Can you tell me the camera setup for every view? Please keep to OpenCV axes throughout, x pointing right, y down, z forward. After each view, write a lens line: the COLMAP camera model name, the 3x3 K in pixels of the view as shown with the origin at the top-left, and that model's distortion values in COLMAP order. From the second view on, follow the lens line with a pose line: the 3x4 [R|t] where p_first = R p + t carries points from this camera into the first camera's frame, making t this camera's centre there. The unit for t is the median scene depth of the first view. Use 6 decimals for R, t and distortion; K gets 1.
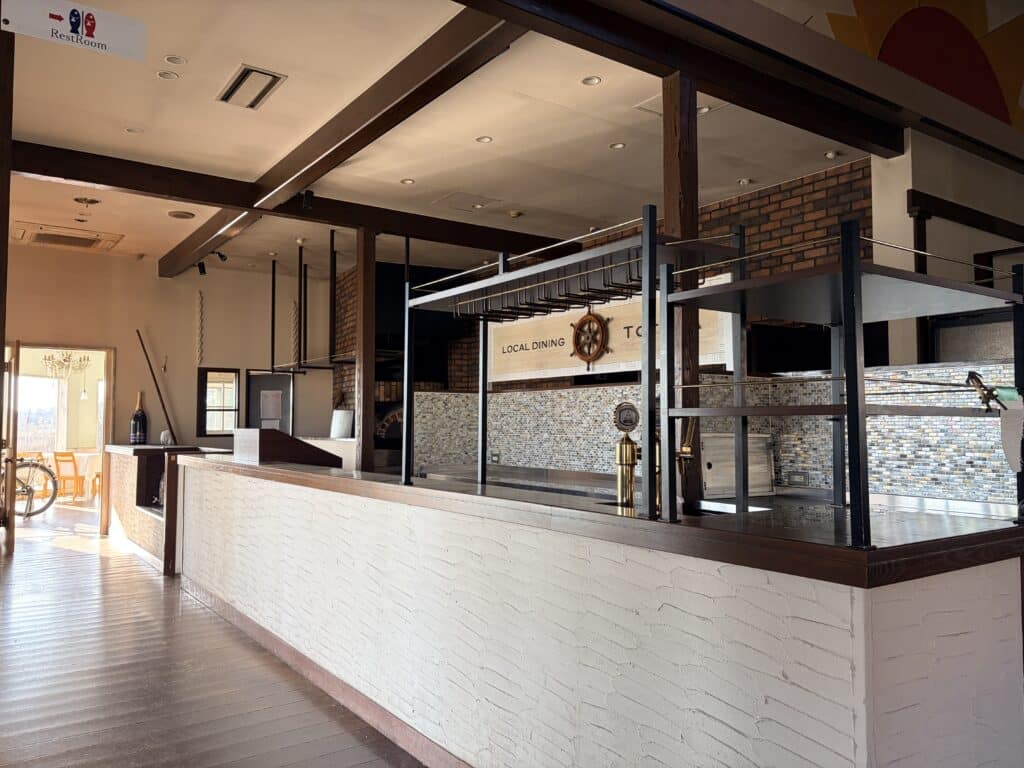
lens RADIAL K [[785.4, 0, 512.0], [0, 785.4, 384.0], [0, 0, 1]] dist [0.001714, -0.000269]
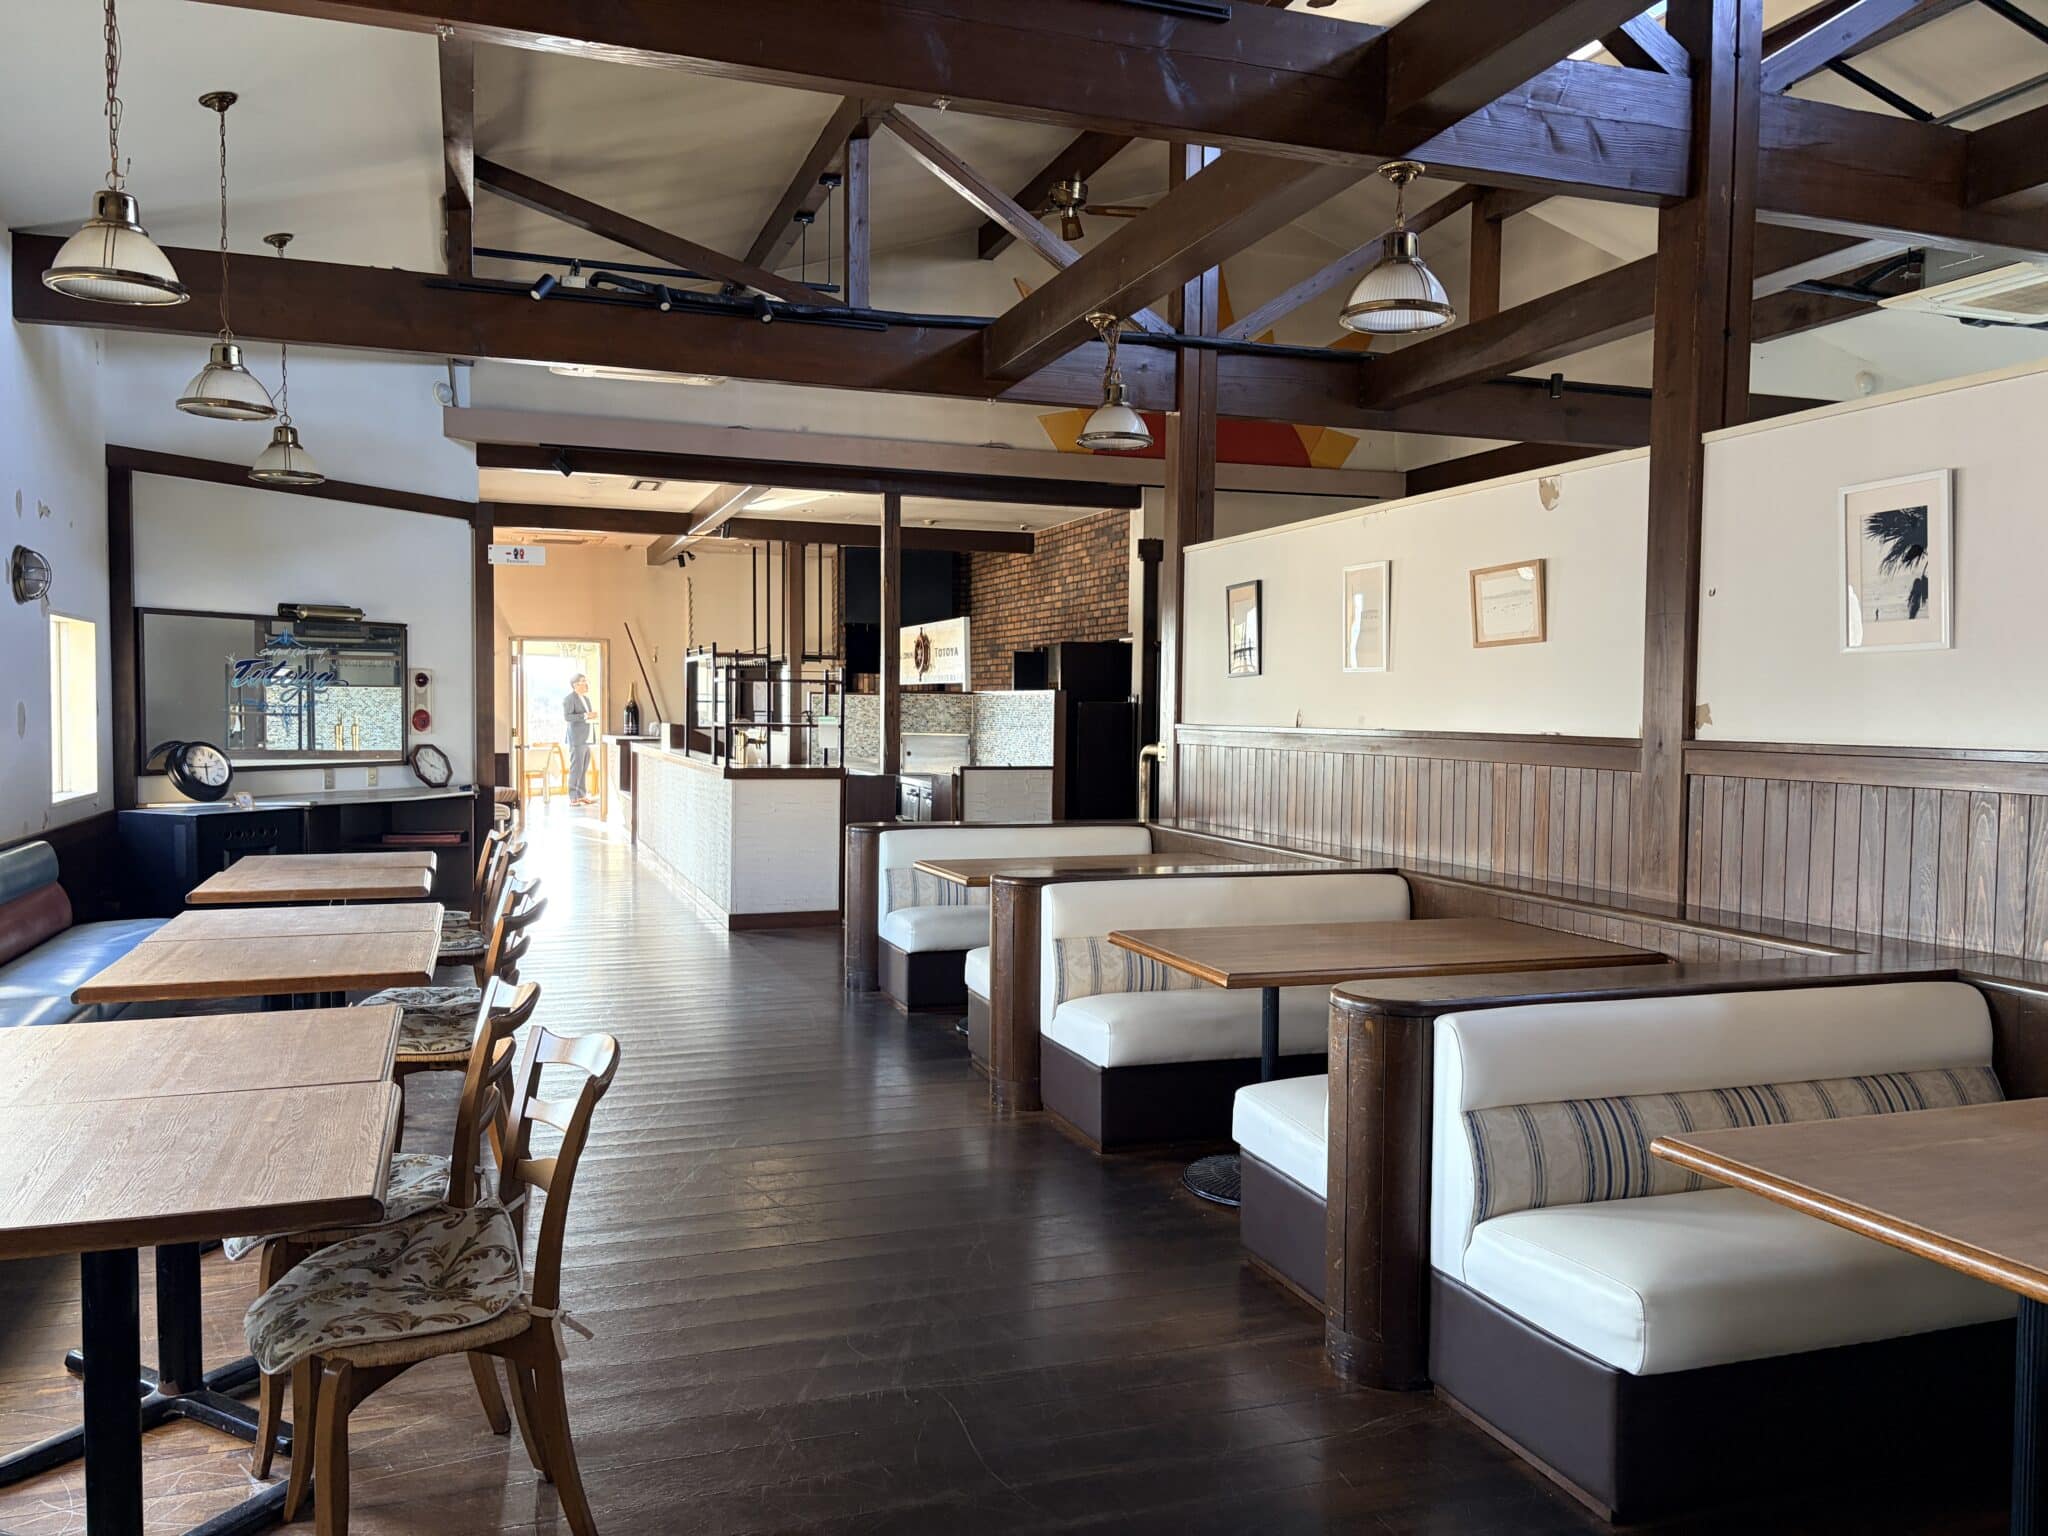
lens RADIAL K [[1570.9, 0, 1024.0], [0, 1570.9, 768.0], [0, 0, 1]] dist [0.001714, -0.000269]
pose [[0.957820, 0.034475, -0.285294, 0.654626], [-0.012595, 0.996860, 0.078175, -0.051114], [0.287093, -0.071285, 0.955247, -0.878108]]
